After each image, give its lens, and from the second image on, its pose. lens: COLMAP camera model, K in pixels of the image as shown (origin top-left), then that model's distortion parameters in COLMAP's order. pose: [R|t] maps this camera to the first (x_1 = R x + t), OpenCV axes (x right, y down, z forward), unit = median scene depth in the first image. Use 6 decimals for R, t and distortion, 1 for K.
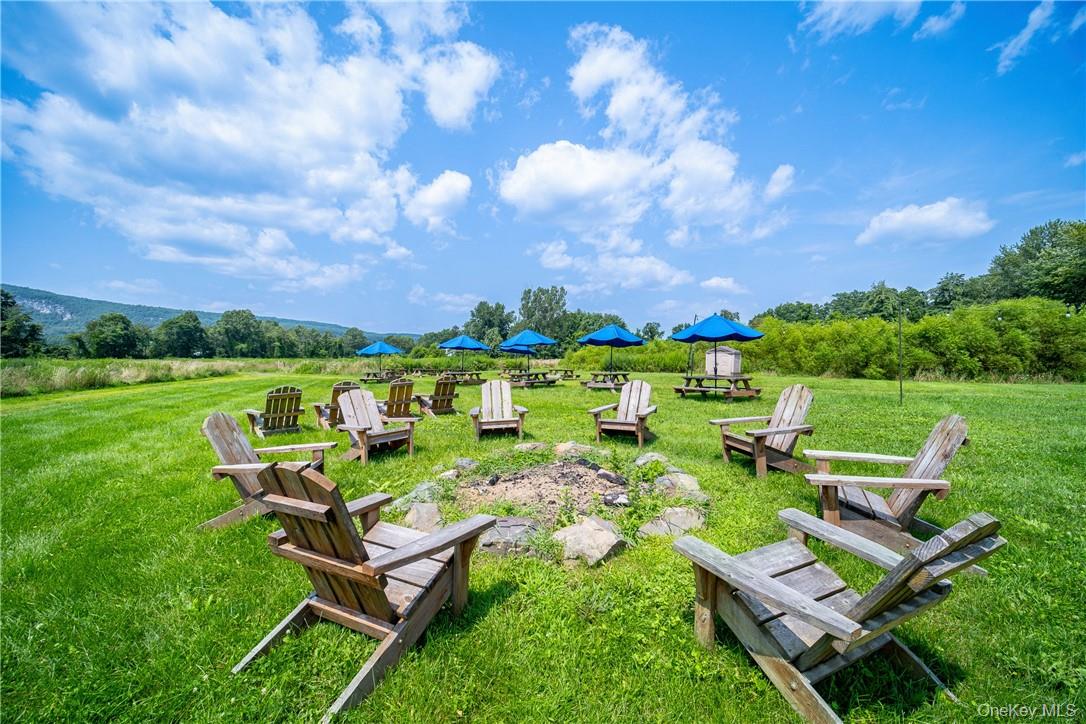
lens RADIAL K [[427.5, 0, 543.0], [0, 427.5, 362.0], [0, 0, 1]] dist [0.001327, -0.000094]
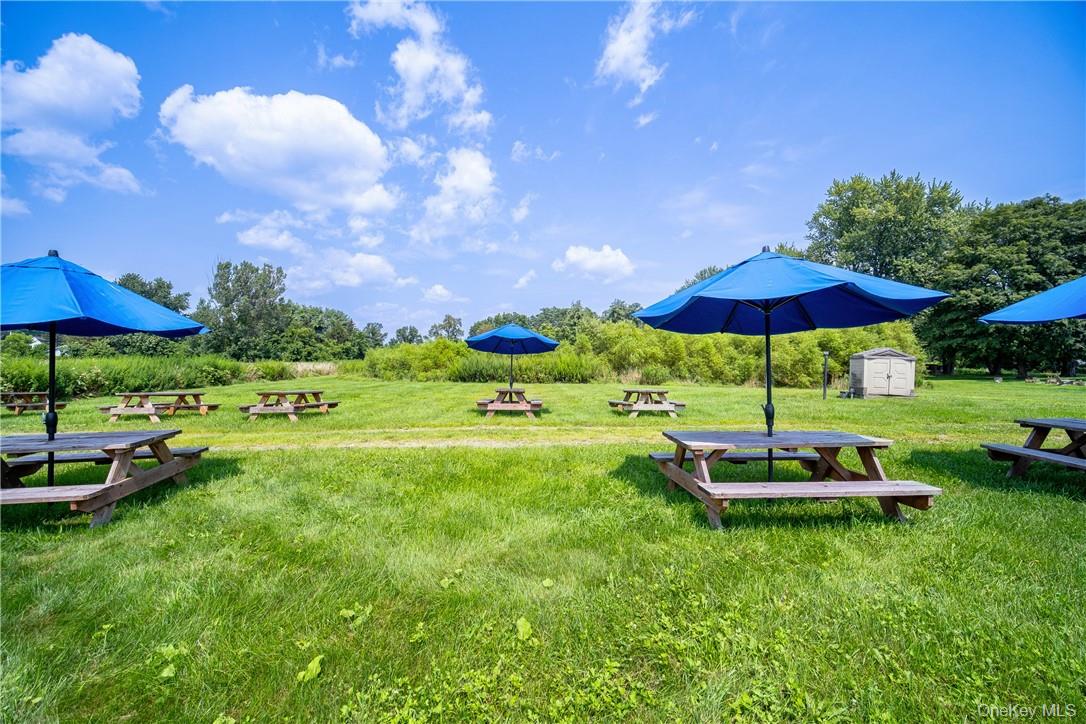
lens RADIAL K [[427.5, 0, 543.0], [0, 427.5, 362.0], [0, 0, 1]] dist [0.001327, -0.000094]
pose [[0.794448, 0.008739, 0.607270, -0.043843], [-0.003766, 0.999948, -0.009464, -0.000971], [-0.607321, 0.005232, 0.794439, 0.107113]]
